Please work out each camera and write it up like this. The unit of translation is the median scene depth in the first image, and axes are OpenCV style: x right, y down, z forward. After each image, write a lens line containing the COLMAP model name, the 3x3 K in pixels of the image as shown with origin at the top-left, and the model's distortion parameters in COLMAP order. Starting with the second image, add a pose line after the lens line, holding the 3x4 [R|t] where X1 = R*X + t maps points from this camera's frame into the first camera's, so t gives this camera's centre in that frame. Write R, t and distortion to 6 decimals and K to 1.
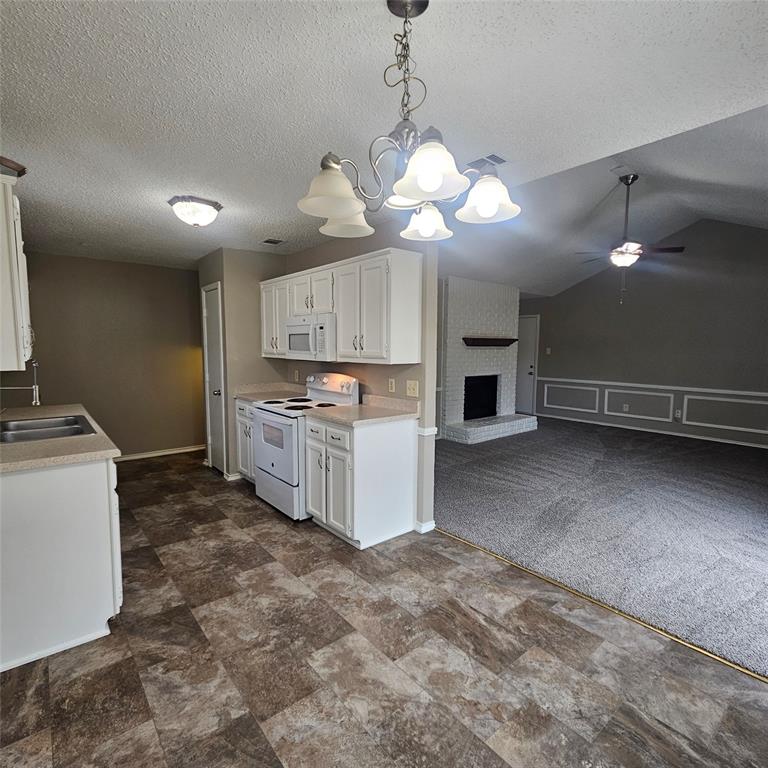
lens RADIAL K [[419.1, 0, 379.3], [0, 419.1, 384.5], [0, 0, 1]] dist [0.001531, -0.000333]
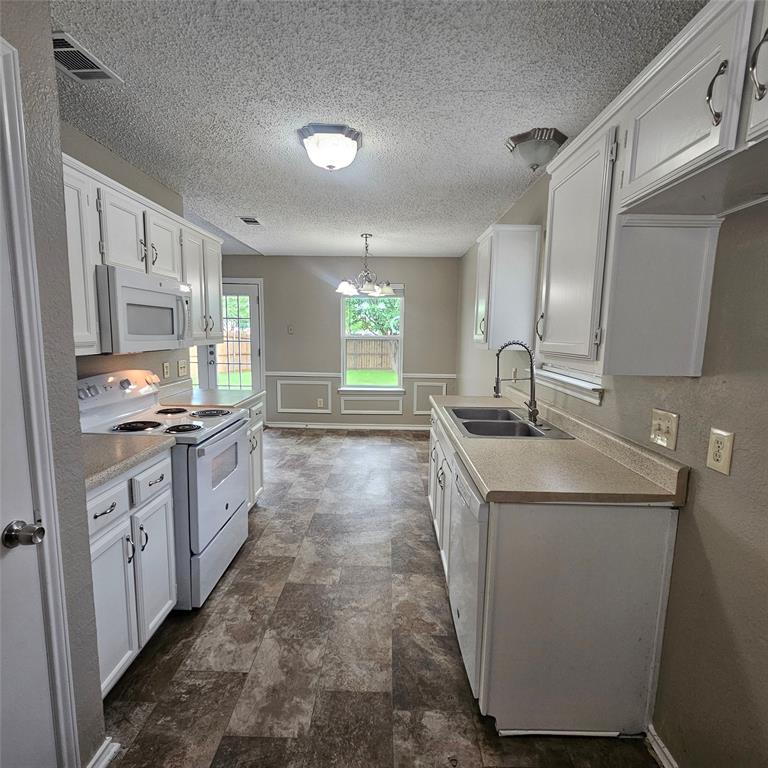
lens RADIAL K [[419.1, 0, 382.7], [0, 419.1, 385.4], [0, 0, 1]] dist [0.001531, -0.000333]
pose [[-0.760388, -0.104315, 0.641037, -0.540333], [0.039487, 0.977766, 0.205949, -0.091115], [-0.648268, 0.181913, -0.739362, 0.921254]]
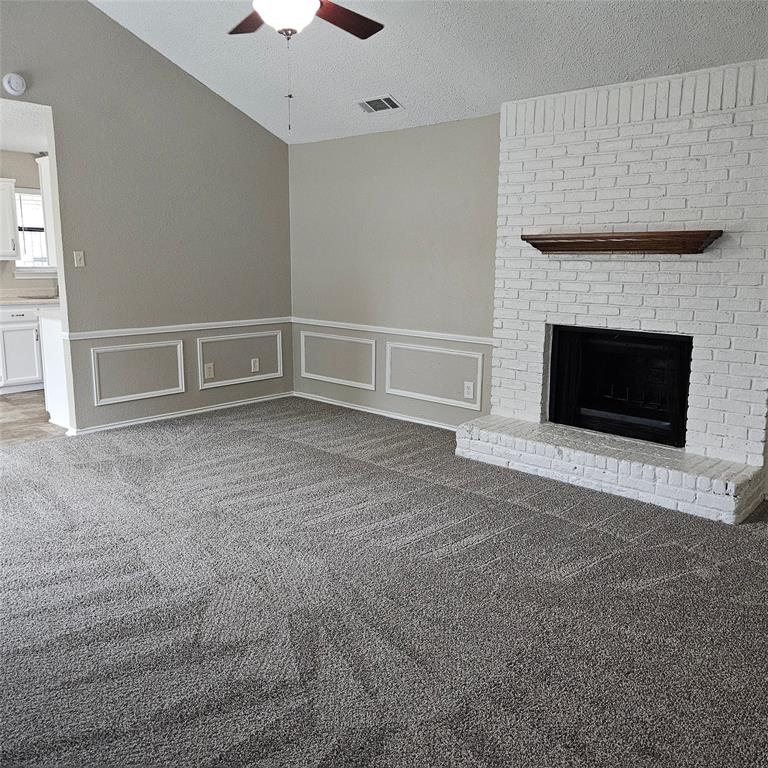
lens RADIAL K [[683.5, 0, 397.4], [0, 683.5, 368.7], [0, 0, 1]] dist [0.070137, -0.055766]
pose [[0.152128, 0.156677, -0.975863, 1.658422], [-0.097944, 0.984885, 0.142857, -0.110712], [0.983496, 0.073848, 0.165174, 1.347710]]
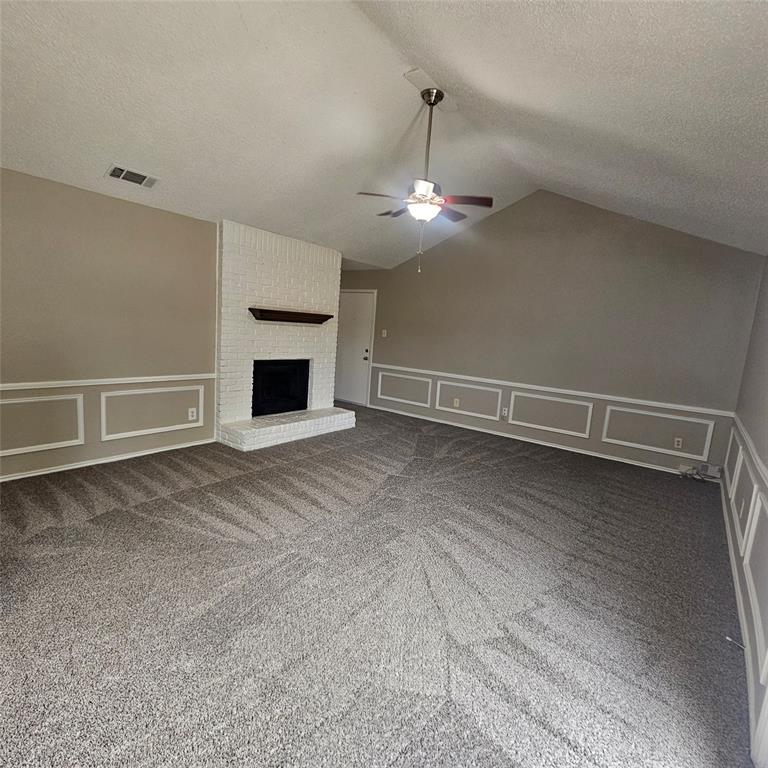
lens RADIAL K [[419.1, 0, 379.1], [0, 419.1, 385.6], [0, 0, 1]] dist [0.001531, -0.000333]
pose [[0.970810, 0.028156, 0.238193, 0.452568], [-0.041186, 0.997904, 0.049905, -0.036241], [-0.236289, -0.058258, 0.969935, 0.383804]]
